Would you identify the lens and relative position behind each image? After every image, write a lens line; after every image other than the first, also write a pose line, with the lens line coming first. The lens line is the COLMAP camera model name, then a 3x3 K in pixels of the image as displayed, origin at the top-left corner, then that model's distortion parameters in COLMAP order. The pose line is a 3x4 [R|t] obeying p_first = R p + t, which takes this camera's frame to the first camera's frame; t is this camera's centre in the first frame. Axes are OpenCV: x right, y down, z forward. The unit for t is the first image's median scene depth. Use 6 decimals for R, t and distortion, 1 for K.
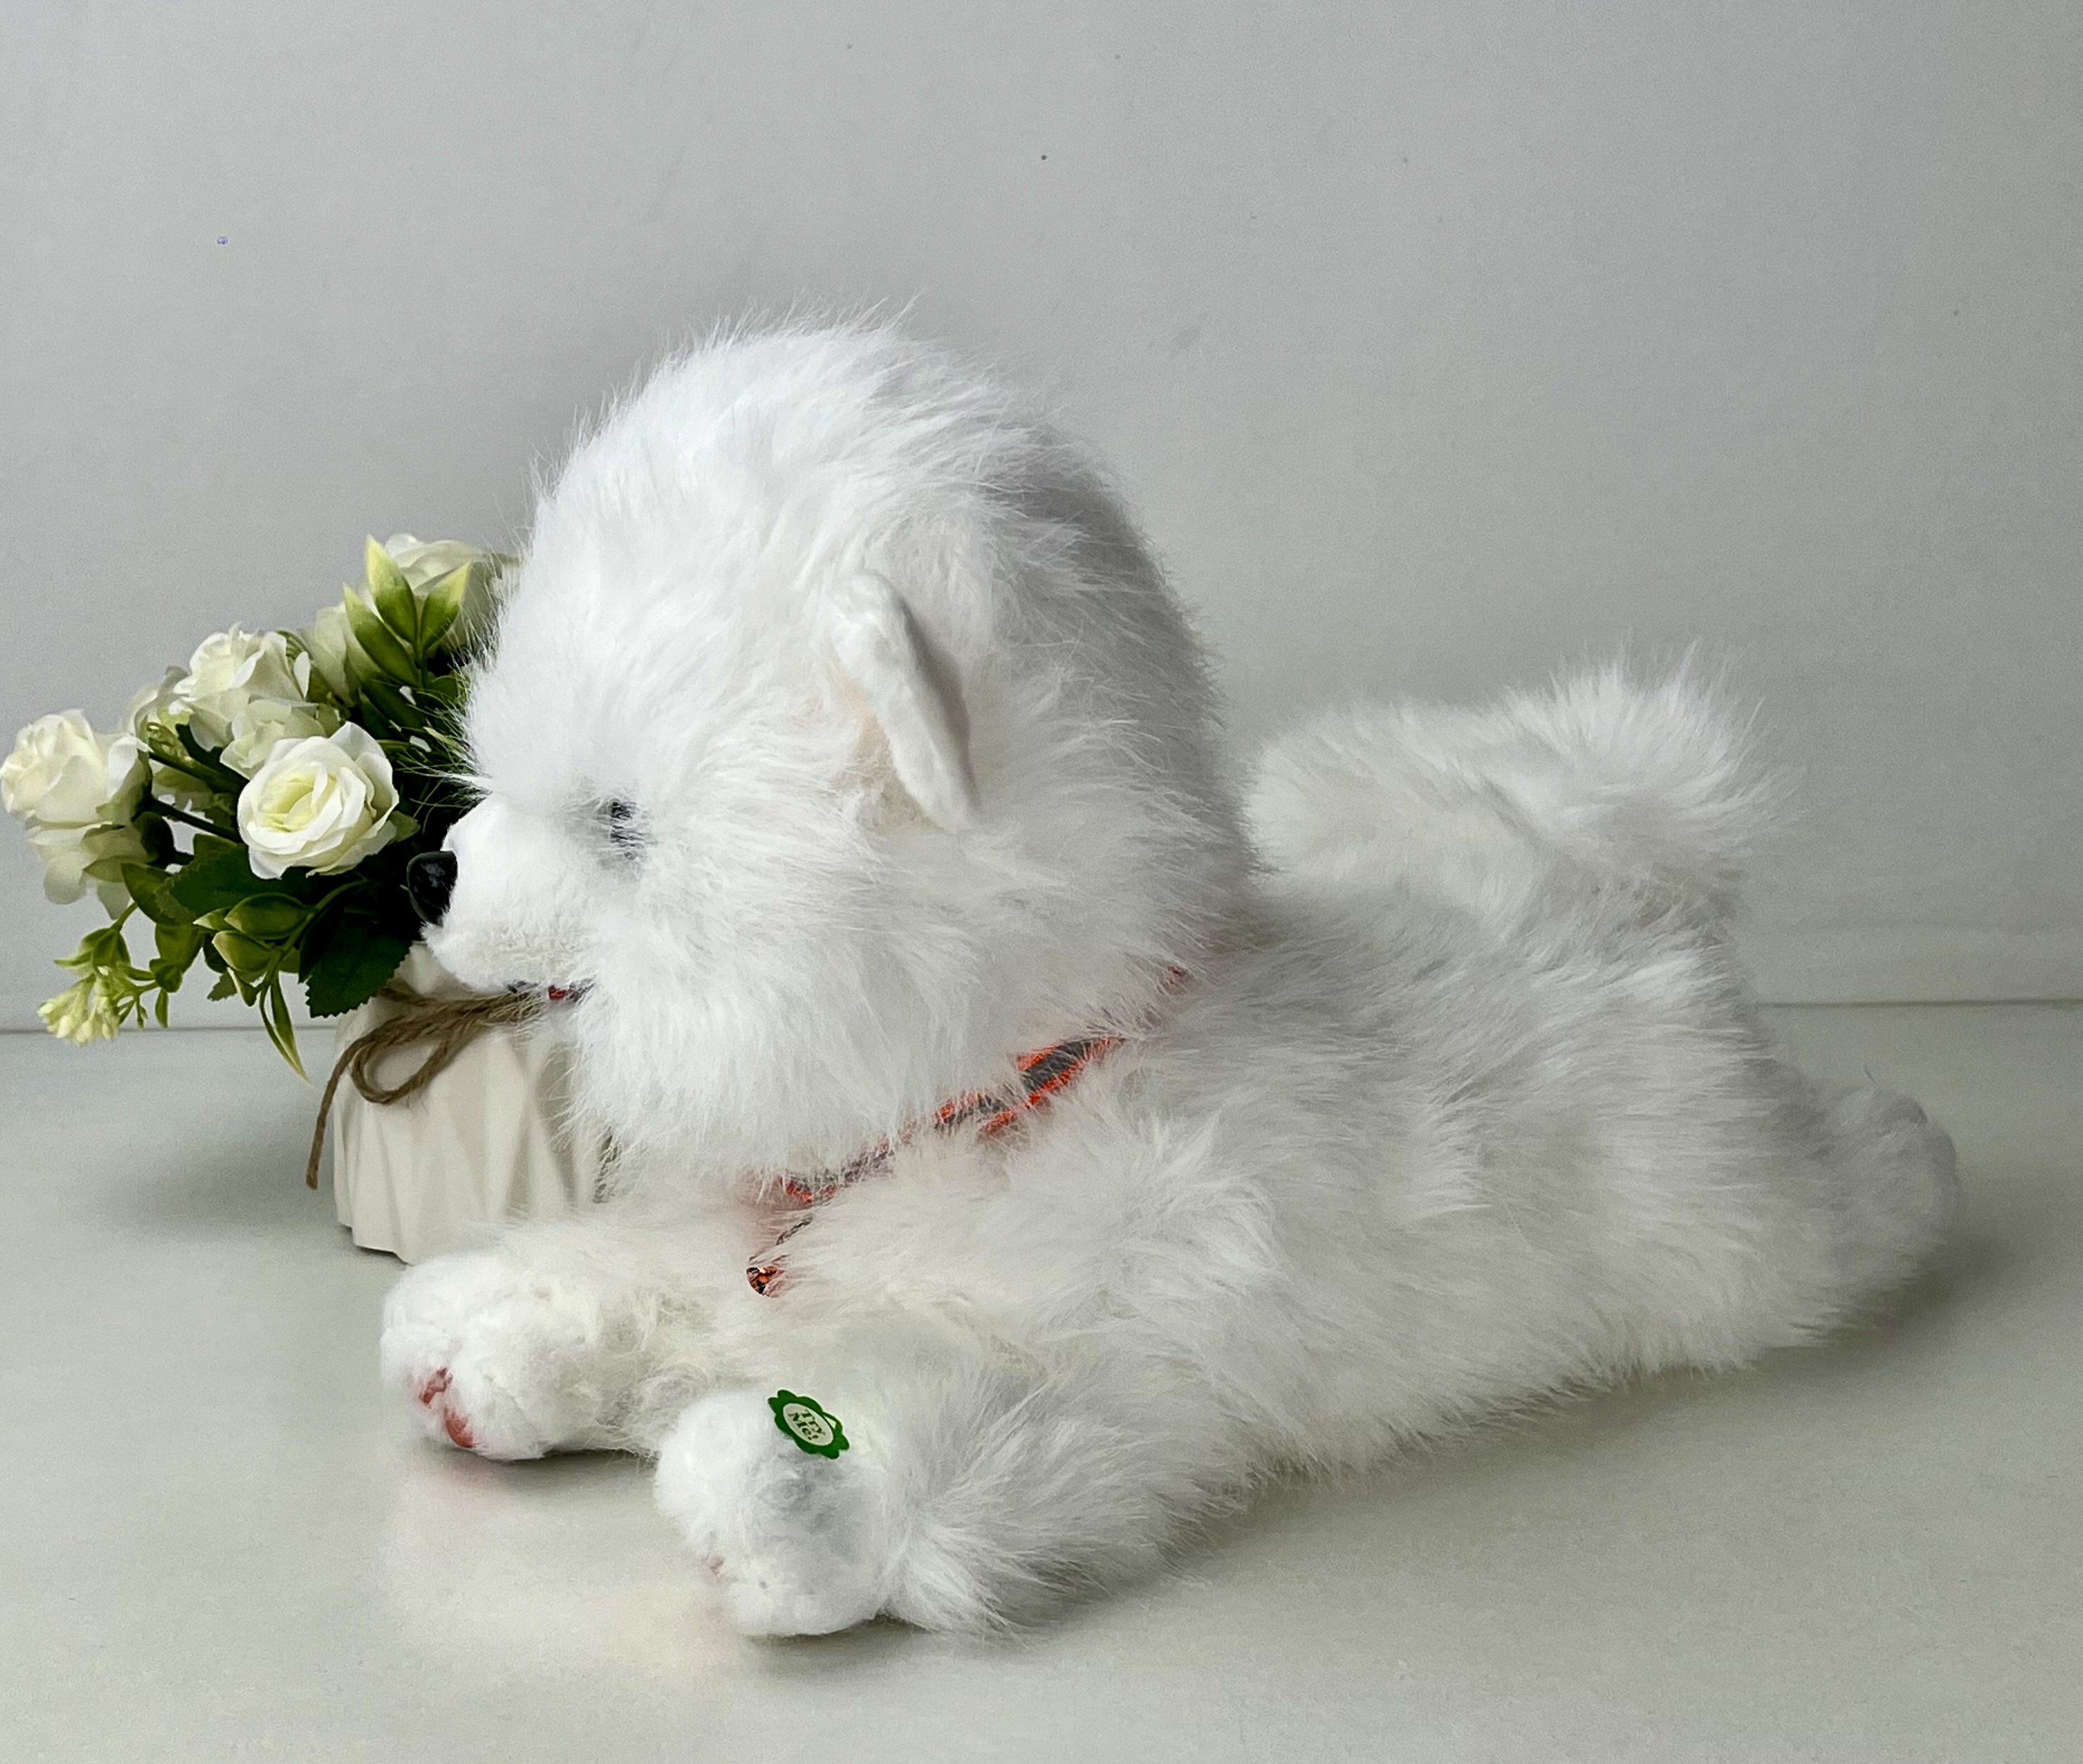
lens RADIAL K [[3330.2, 0, 1163.3], [0, 3330.2, 915.1], [0, 0, 1]] dist [0.126904, 0.000000]
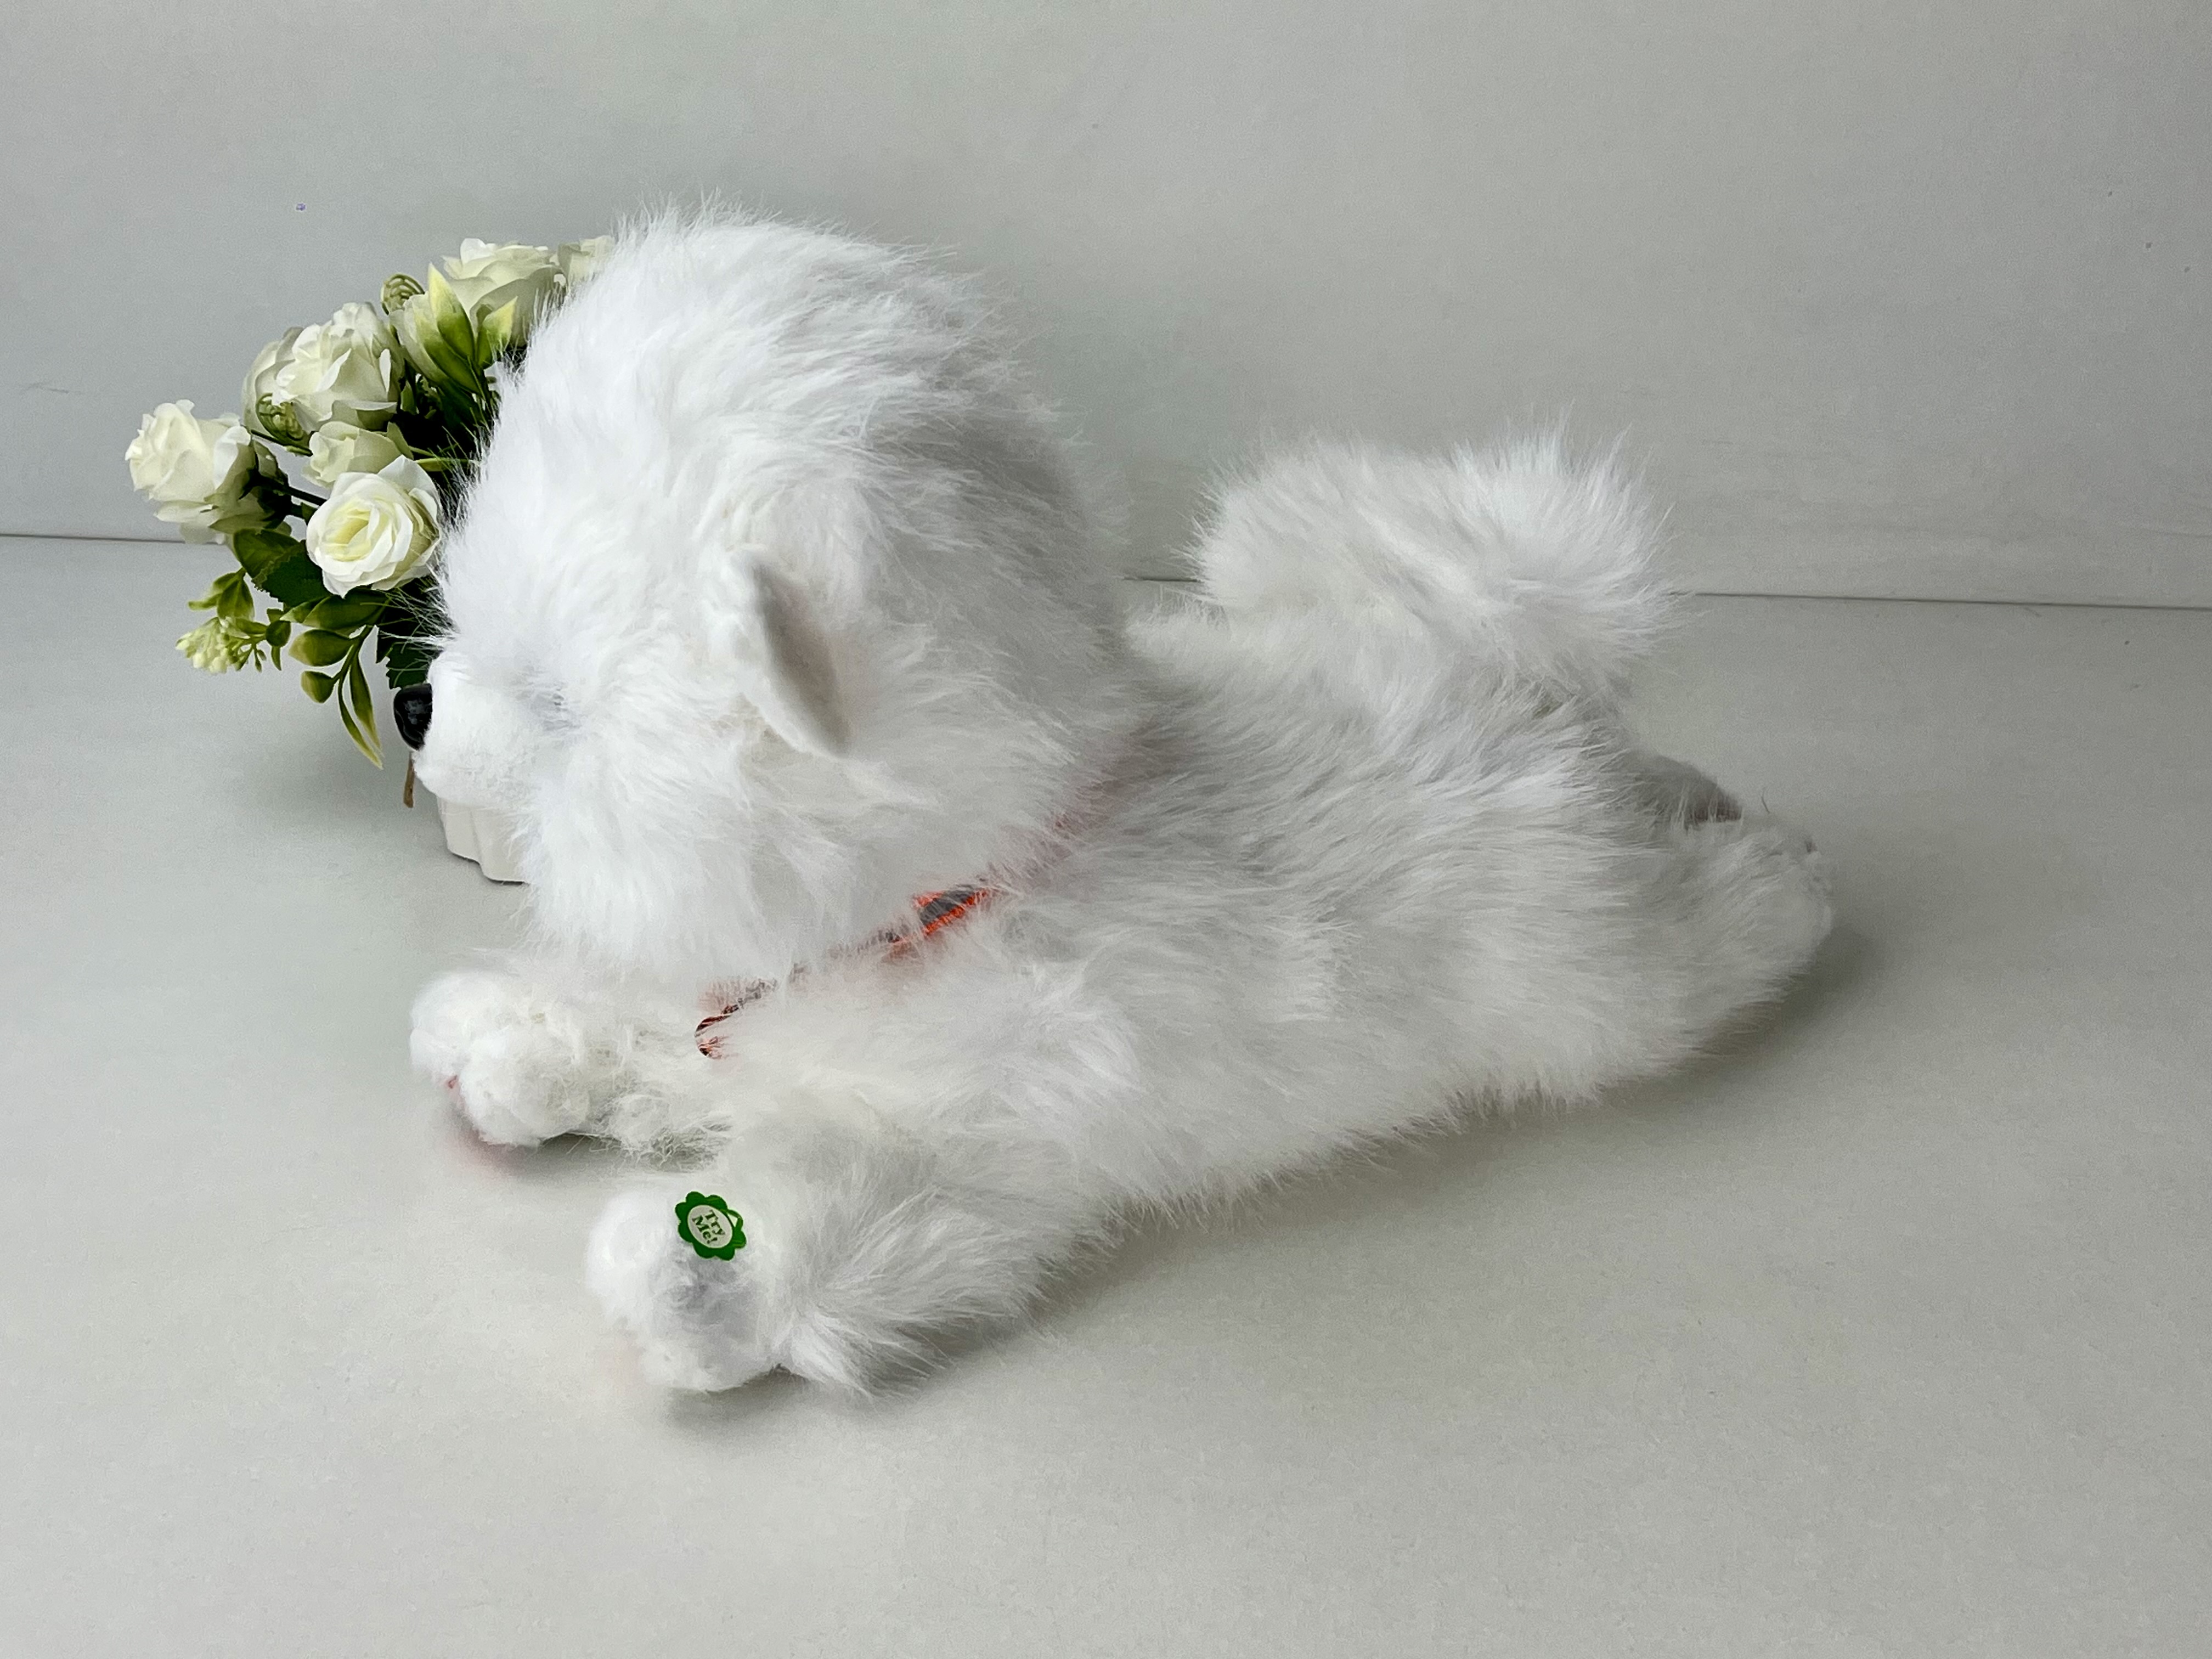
lens RADIAL K [[2880.4, 0, 1100.6], [0, 2880.4, 827.7], [0, 0, 1]] dist [0.112750, 0.000000]
pose [[0.993071, 0.066561, -0.096852, 0.107410], [-0.040686, 0.967901, 0.248016, -0.217090], [0.110251, -0.242357, 0.963902, 0.061504]]
